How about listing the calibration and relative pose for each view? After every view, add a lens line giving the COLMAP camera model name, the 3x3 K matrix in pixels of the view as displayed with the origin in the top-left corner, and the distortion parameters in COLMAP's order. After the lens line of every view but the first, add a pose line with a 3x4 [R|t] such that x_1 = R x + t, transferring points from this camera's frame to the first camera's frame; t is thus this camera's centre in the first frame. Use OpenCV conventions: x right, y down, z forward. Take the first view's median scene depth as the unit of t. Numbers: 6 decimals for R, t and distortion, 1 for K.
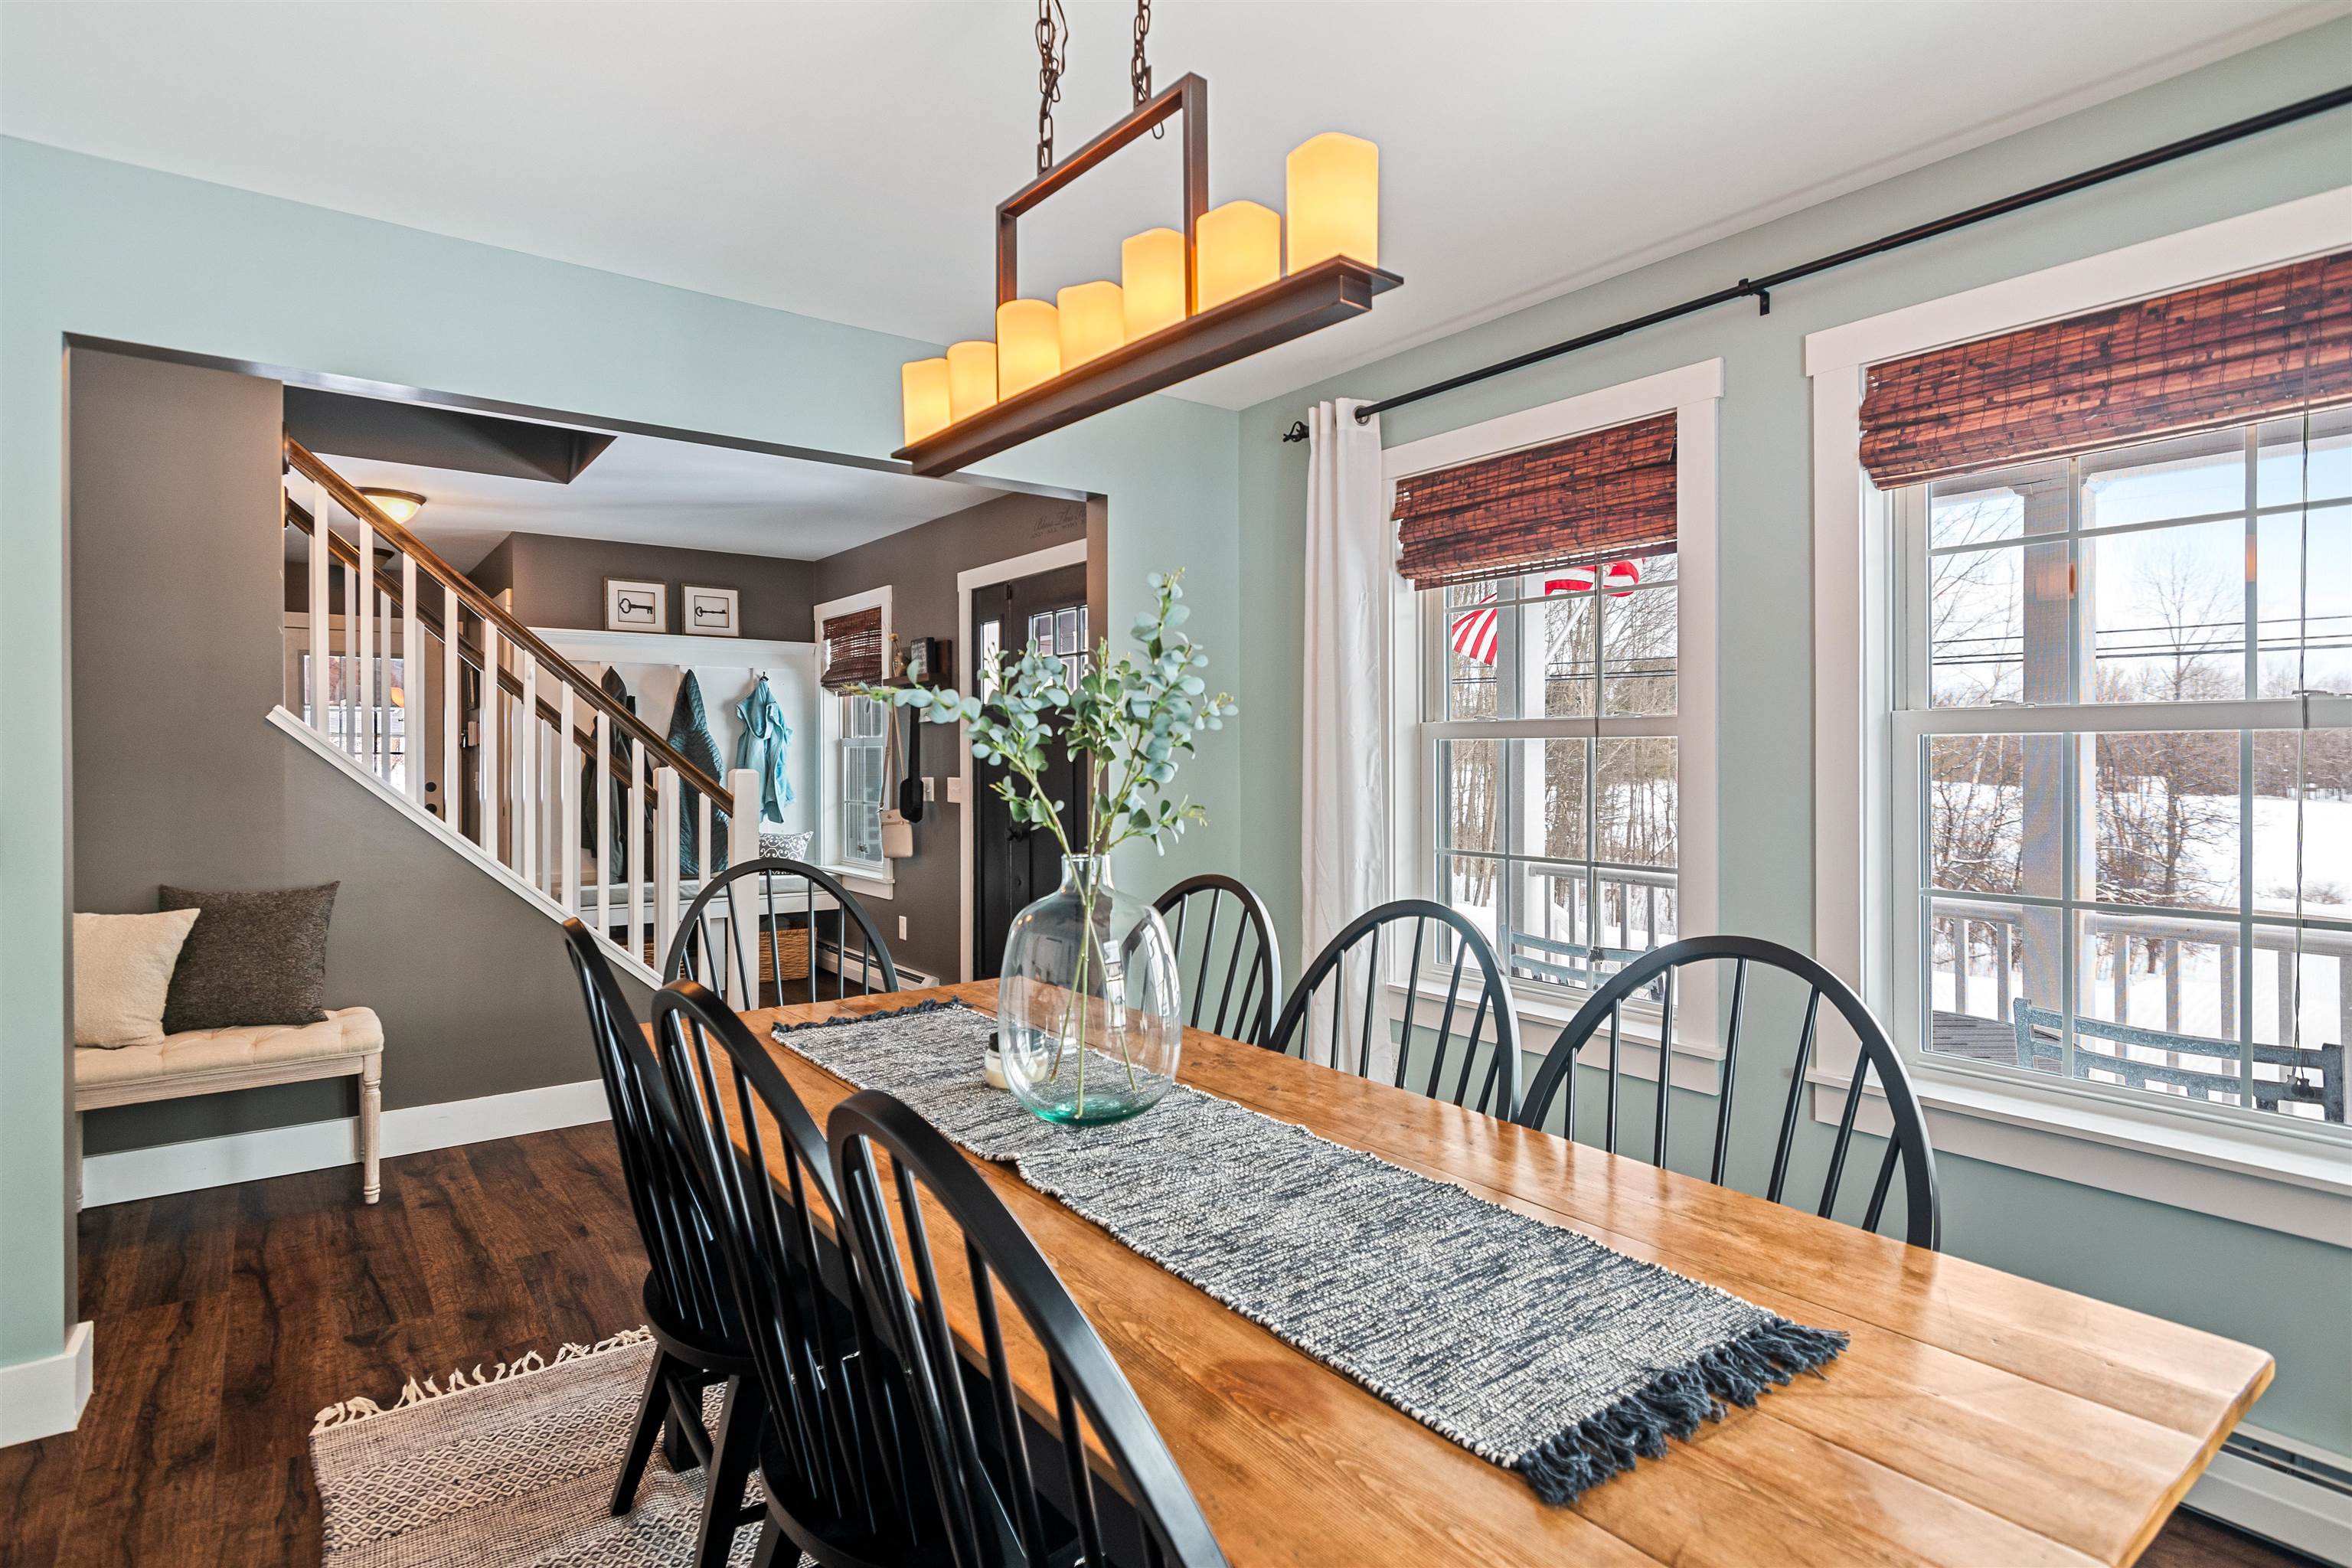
lens RADIAL K [[1174.1, 0, 1174.5], [0, 1174.1, 771.3], [0, 0, 1]] dist [-0.000334, -0.000020]
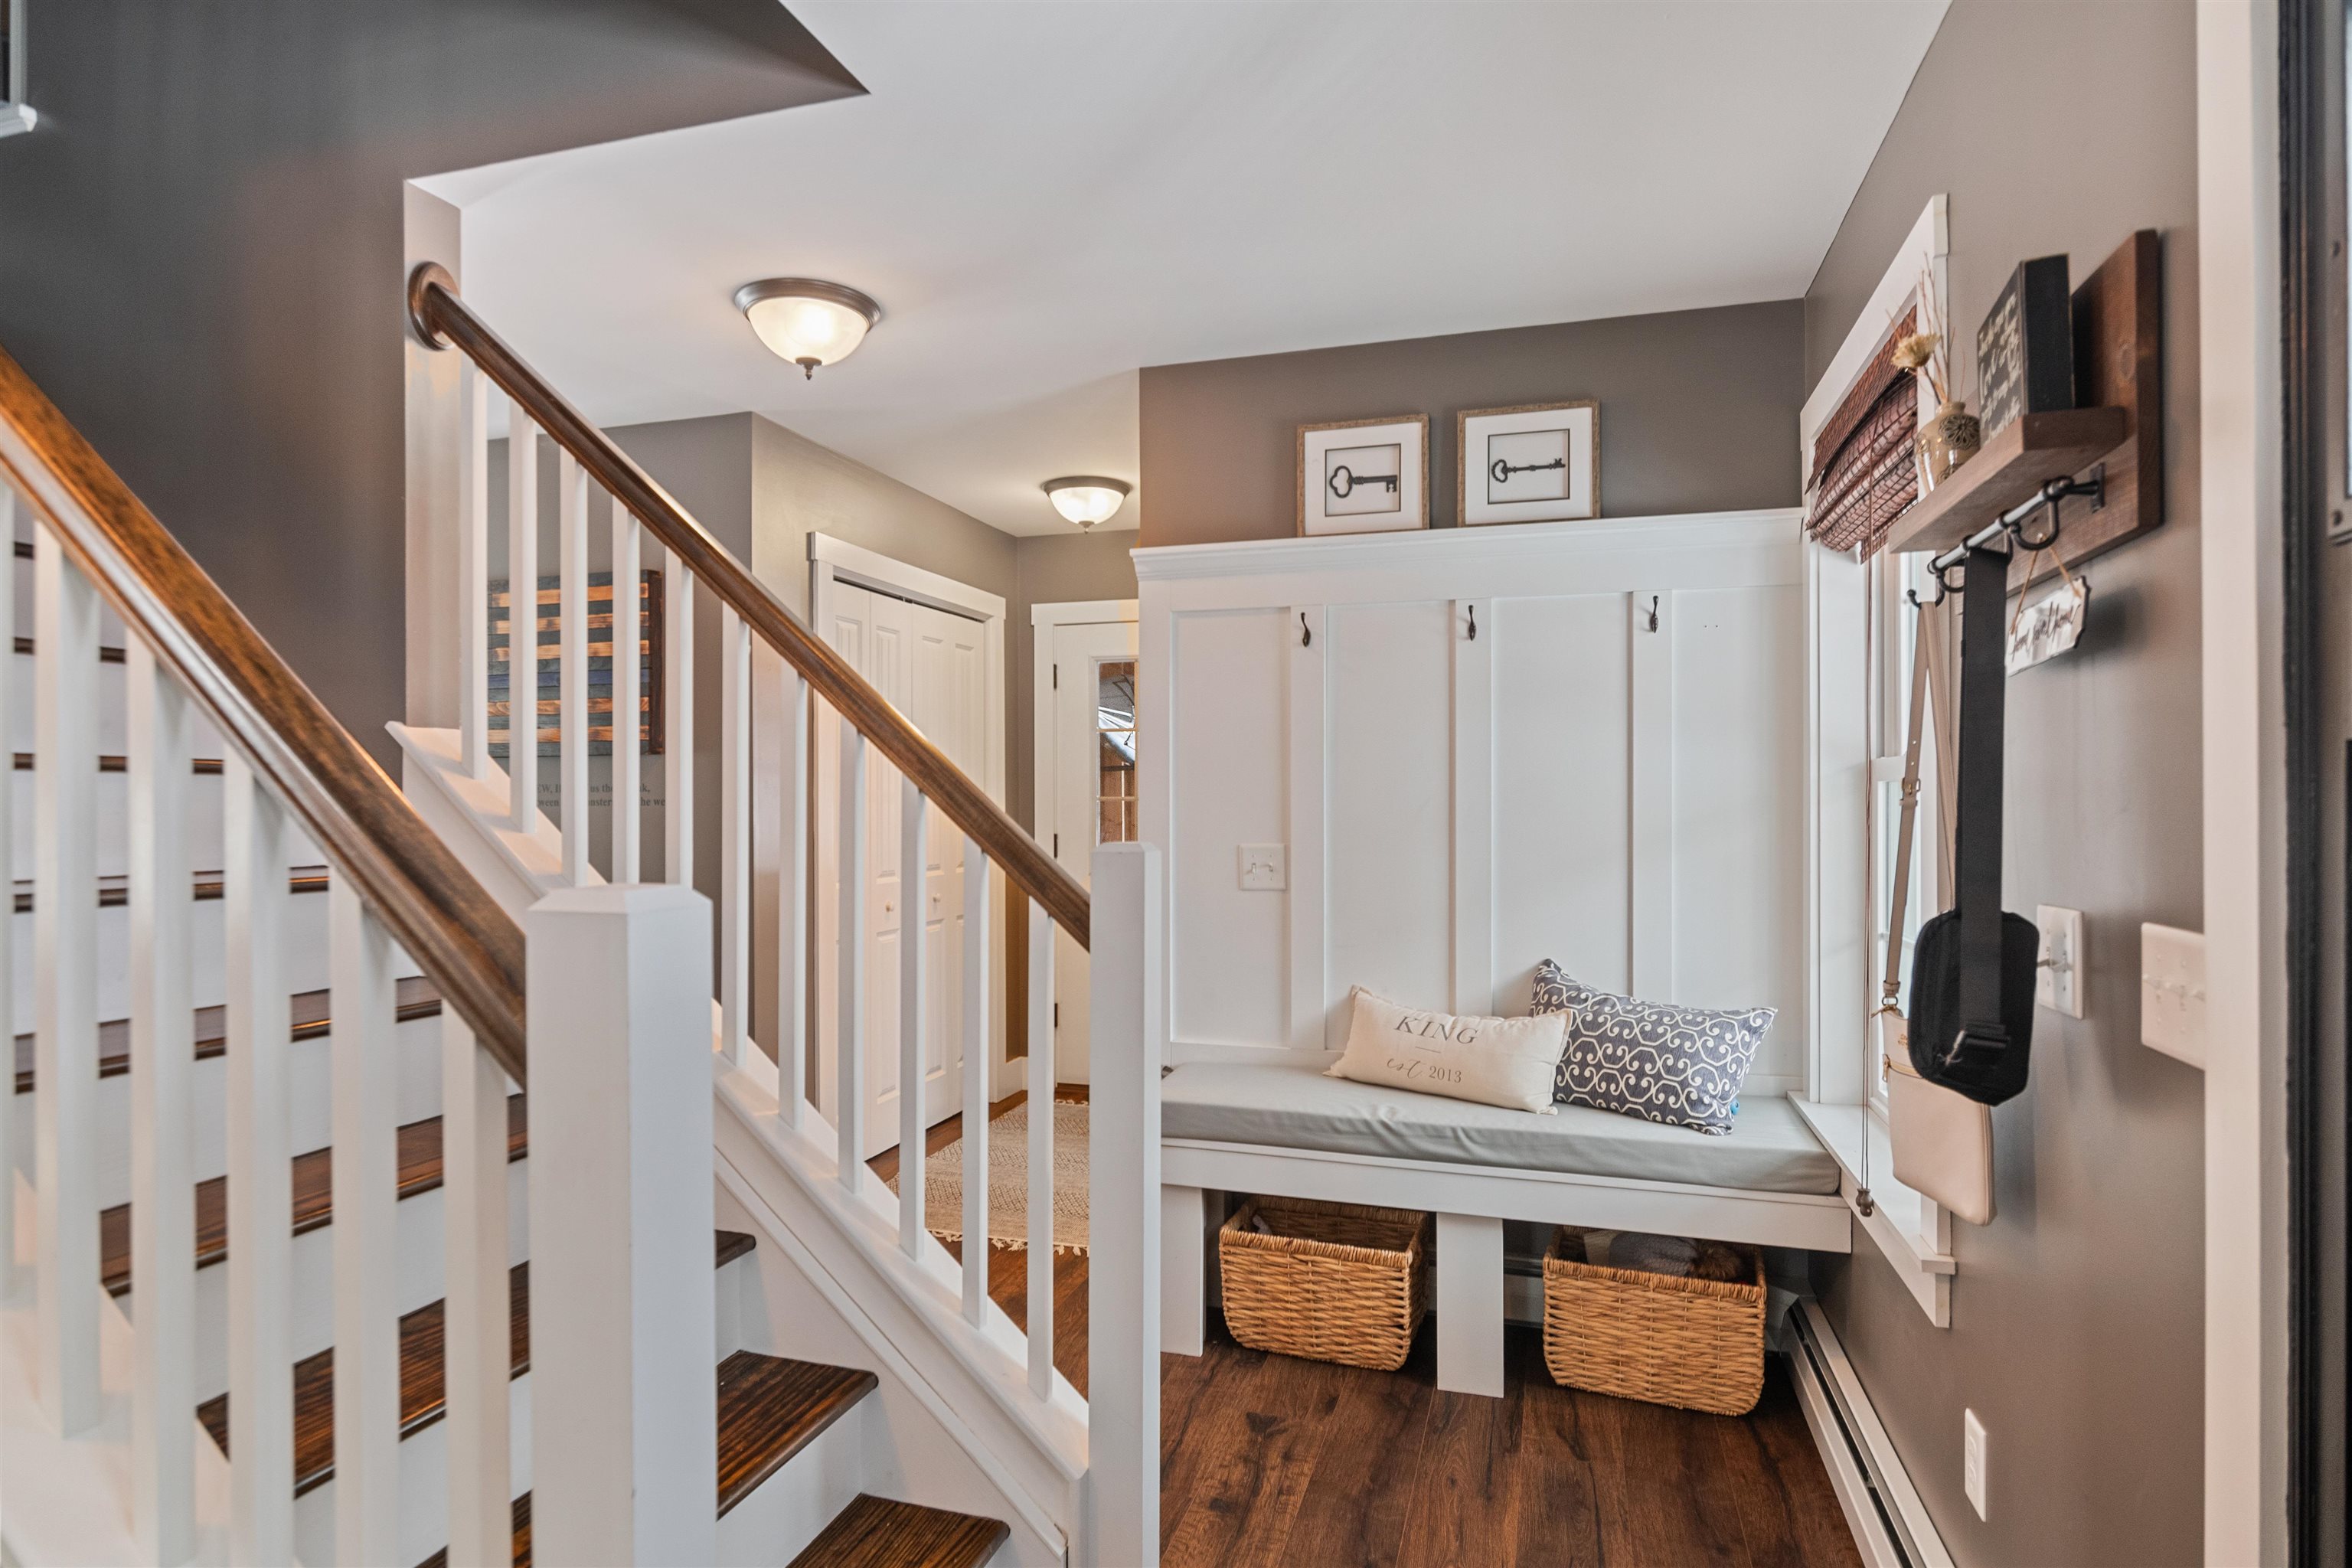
lens RADIAL K [[1235.9, 0, 1172.4], [0, 1235.9, 795.6], [0, 0, 1]] dist [-0.002588, -0.000224]
pose [[0.575676, -0.000605, -0.817678, -0.102702], [-0.006202, 0.999968, -0.005106, -0.012845], [0.817655, 0.008011, 0.575653, 0.654890]]
